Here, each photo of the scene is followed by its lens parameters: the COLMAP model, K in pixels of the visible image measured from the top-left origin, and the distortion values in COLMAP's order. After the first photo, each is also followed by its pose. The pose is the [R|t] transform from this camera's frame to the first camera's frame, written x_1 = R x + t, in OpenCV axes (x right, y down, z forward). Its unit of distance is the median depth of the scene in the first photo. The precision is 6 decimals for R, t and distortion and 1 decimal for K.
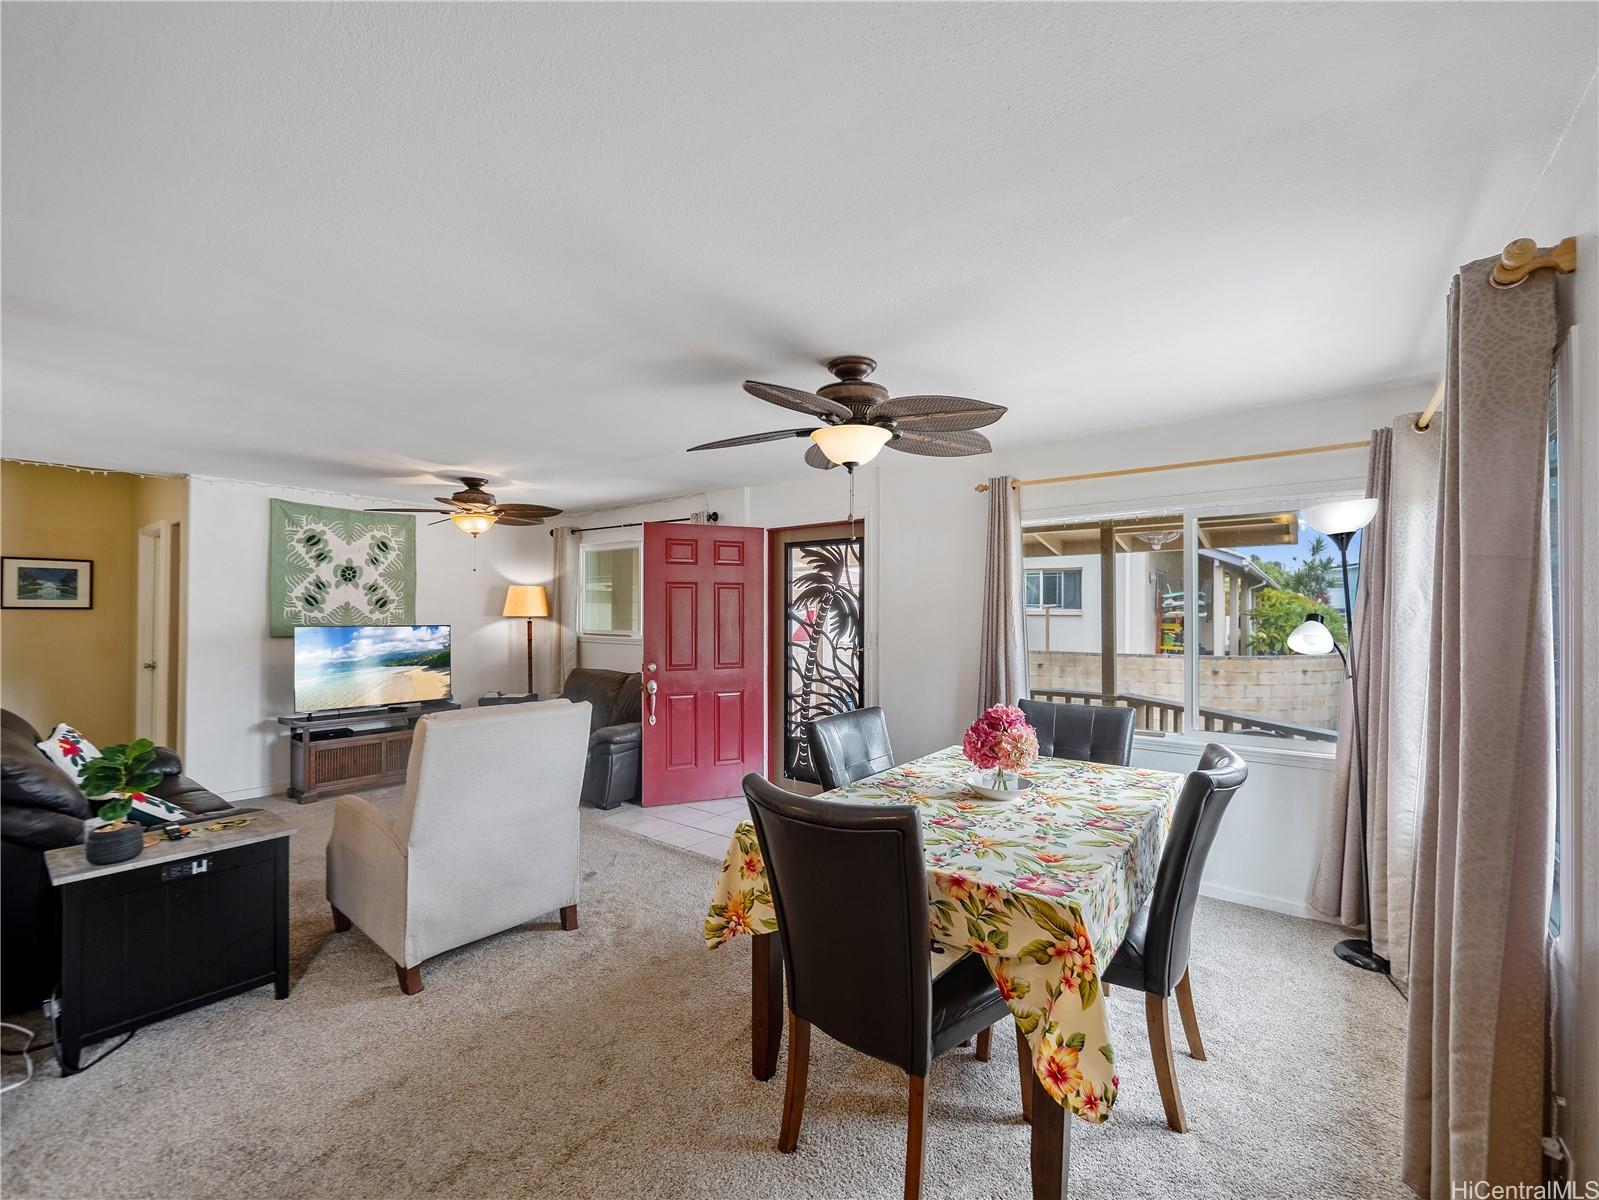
lens RADIAL K [[672.1, 0, 797.7], [0, 672.1, 596.7], [0, 0, 1]] dist [-0.002248, -0.000064]
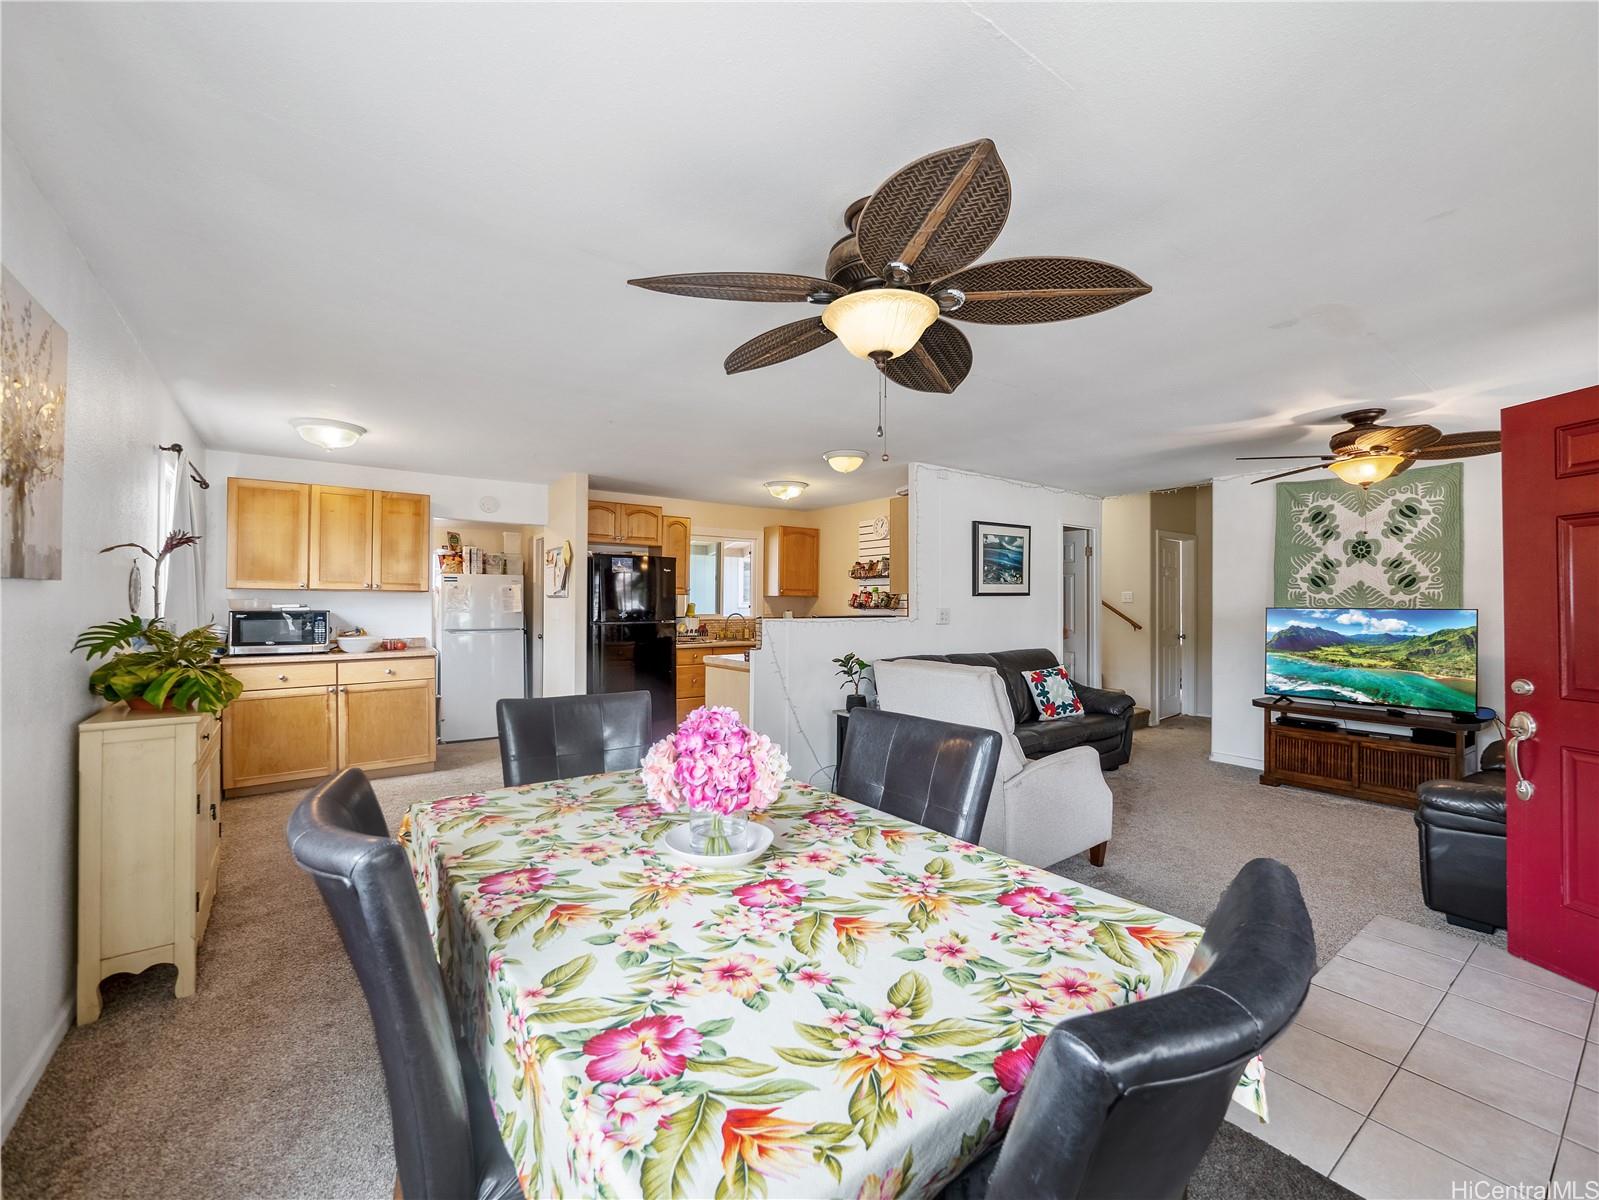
lens RADIAL K [[672.1, 0, 797.7], [0, 672.1, 596.7], [0, 0, 1]] dist [-0.002248, -0.000064]
pose [[-0.278232, -0.013843, -0.960414, 0.383696], [0.016444, 0.999681, -0.019172, 0.033183], [0.960373, -0.021127, -0.277916, 0.552755]]
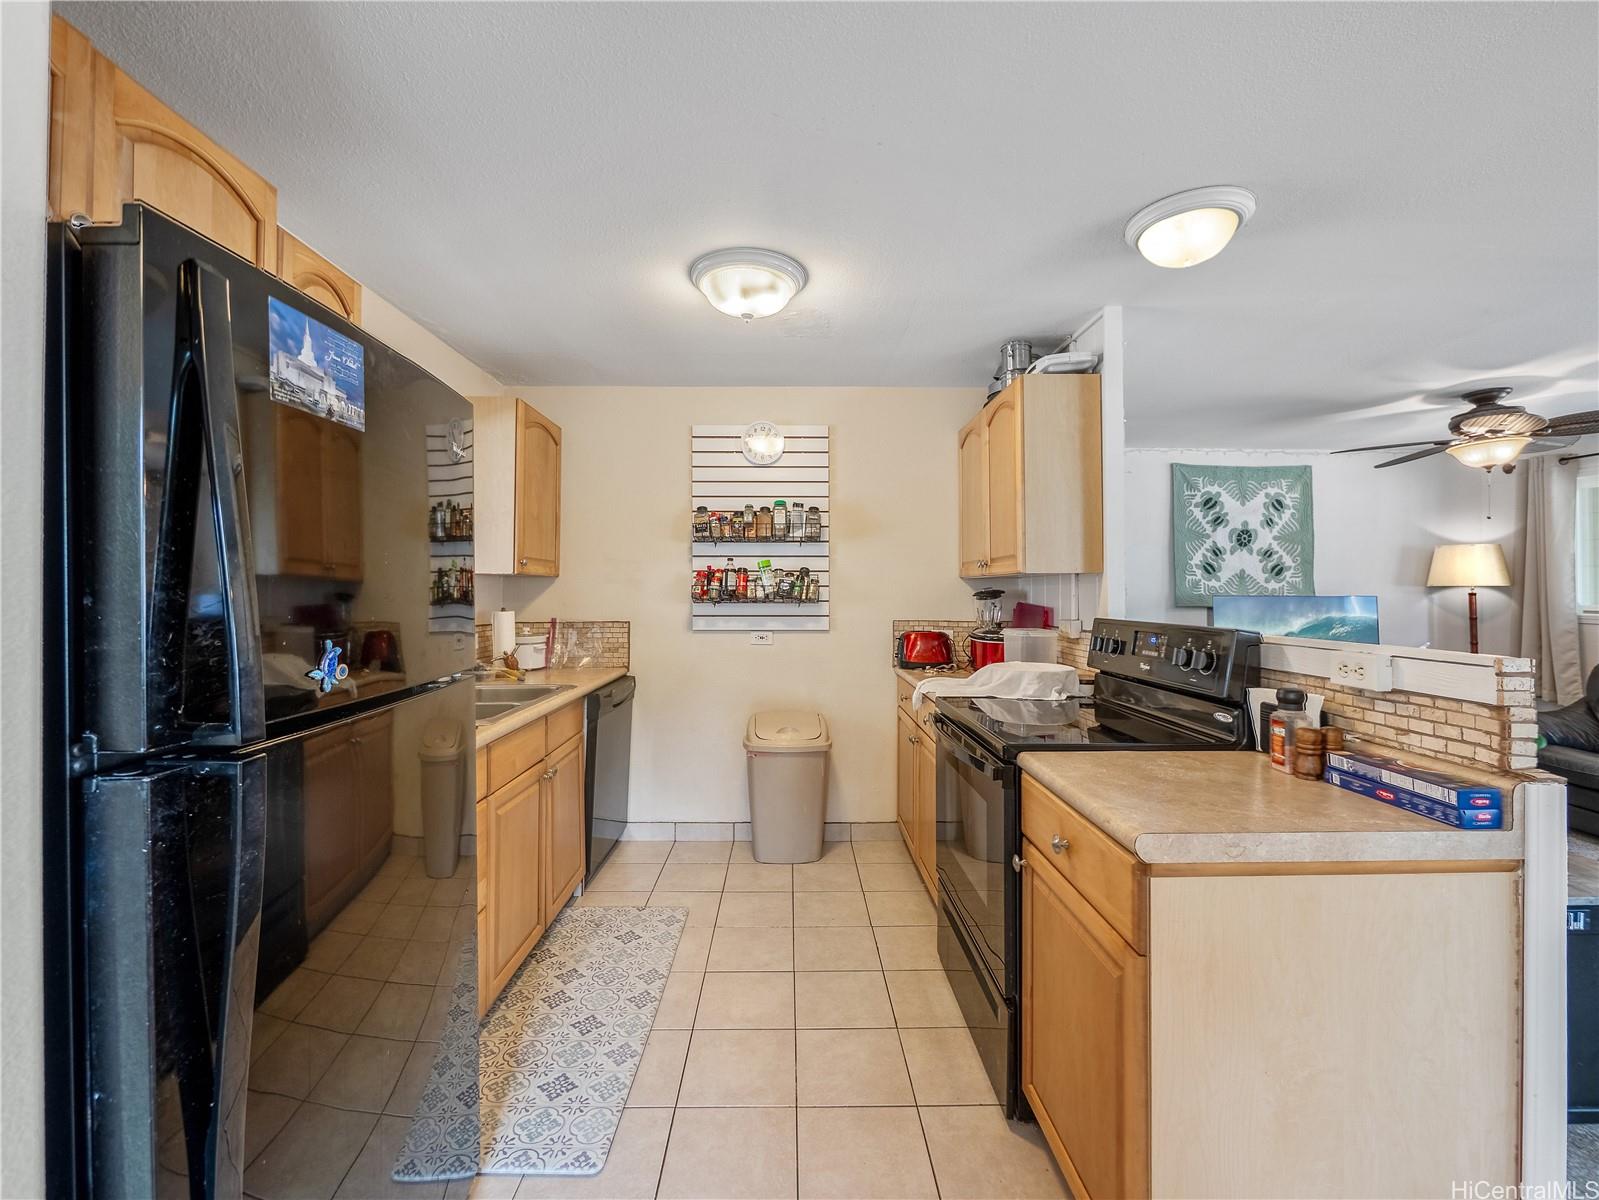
lens RADIAL K [[672.1, 0, 797.7], [0, 672.1, 596.7], [0, 0, 1]] dist [-0.002248, -0.000064]
pose [[0.615227, 0.004684, -0.788336, -0.337927], [0.017104, 0.999668, 0.019287, 0.017027], [0.788165, -0.025349, 0.614942, -0.023095]]
